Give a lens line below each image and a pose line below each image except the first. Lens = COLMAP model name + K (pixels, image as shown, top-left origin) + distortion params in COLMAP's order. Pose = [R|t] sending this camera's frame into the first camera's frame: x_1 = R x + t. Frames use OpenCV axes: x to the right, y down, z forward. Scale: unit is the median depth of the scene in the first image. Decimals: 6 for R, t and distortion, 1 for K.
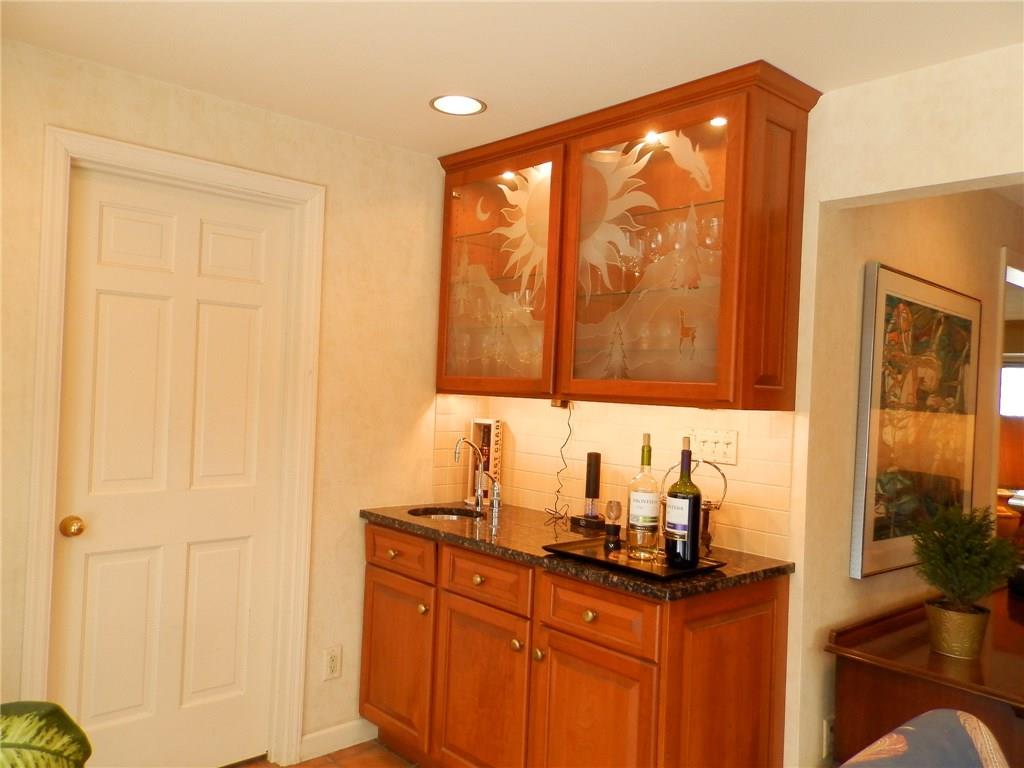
lens RADIAL K [[775.1, 0, 512.0], [0, 775.1, 384.0], [0, 0, 1]] dist [0.011555, -0.000303]
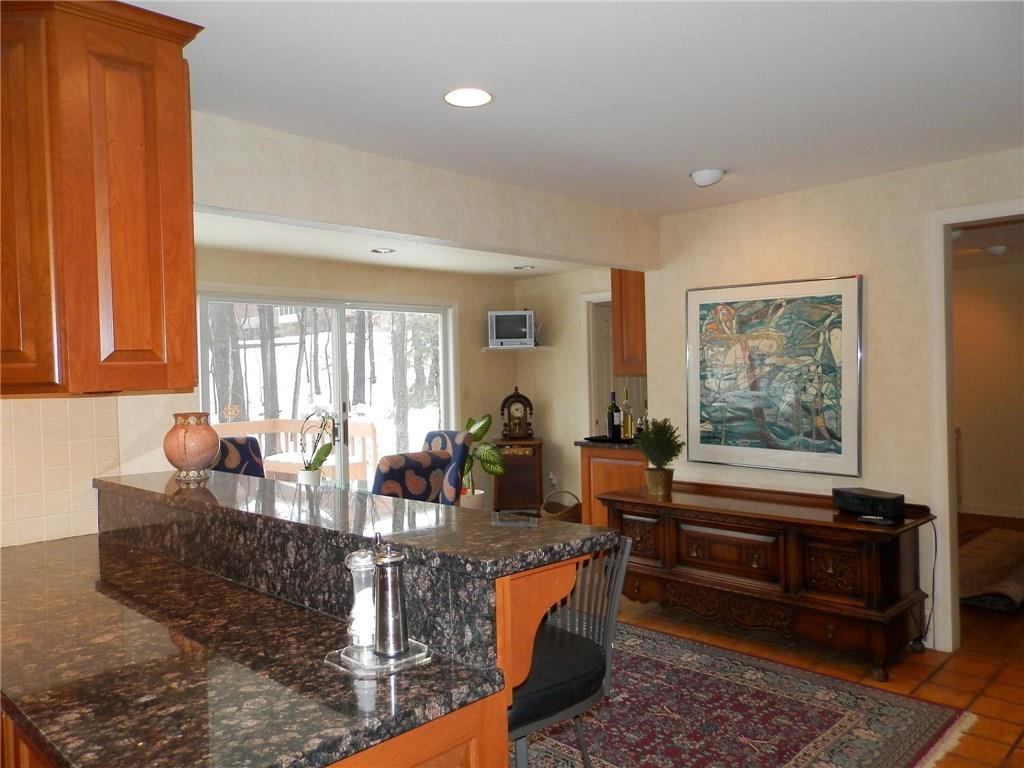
lens RADIAL K [[775.1, 0, 512.0], [0, 775.1, 384.0], [0, 0, 1]] dist [0.011555, -0.000303]
pose [[0.062163, -0.032595, -0.997534, 1.983198], [0.030532, 0.999061, -0.030742, 0.096194], [0.997599, -0.028545, 0.063100, 0.409802]]
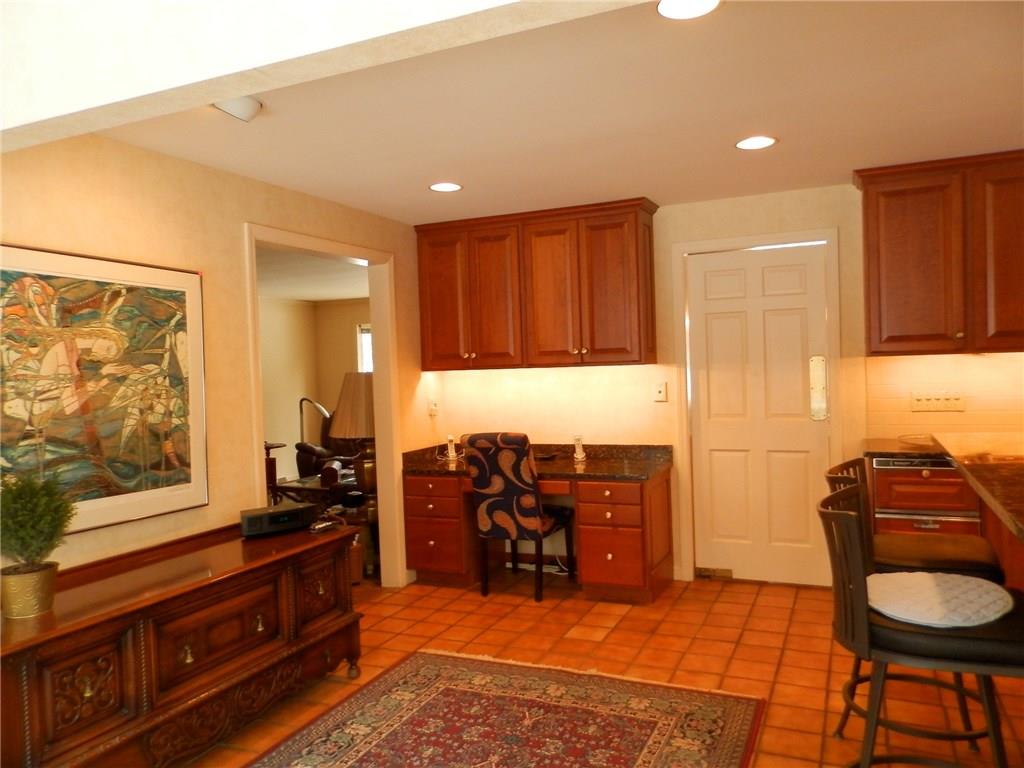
lens RADIAL K [[775.1, 0, 512.0], [0, 775.1, 384.0], [0, 0, 1]] dist [0.011555, -0.000303]
pose [[0.908637, -0.084655, 0.408916, 0.600087], [0.071056, 0.996299, 0.048366, 0.028170], [-0.411497, -0.014891, 0.911289, -0.170184]]
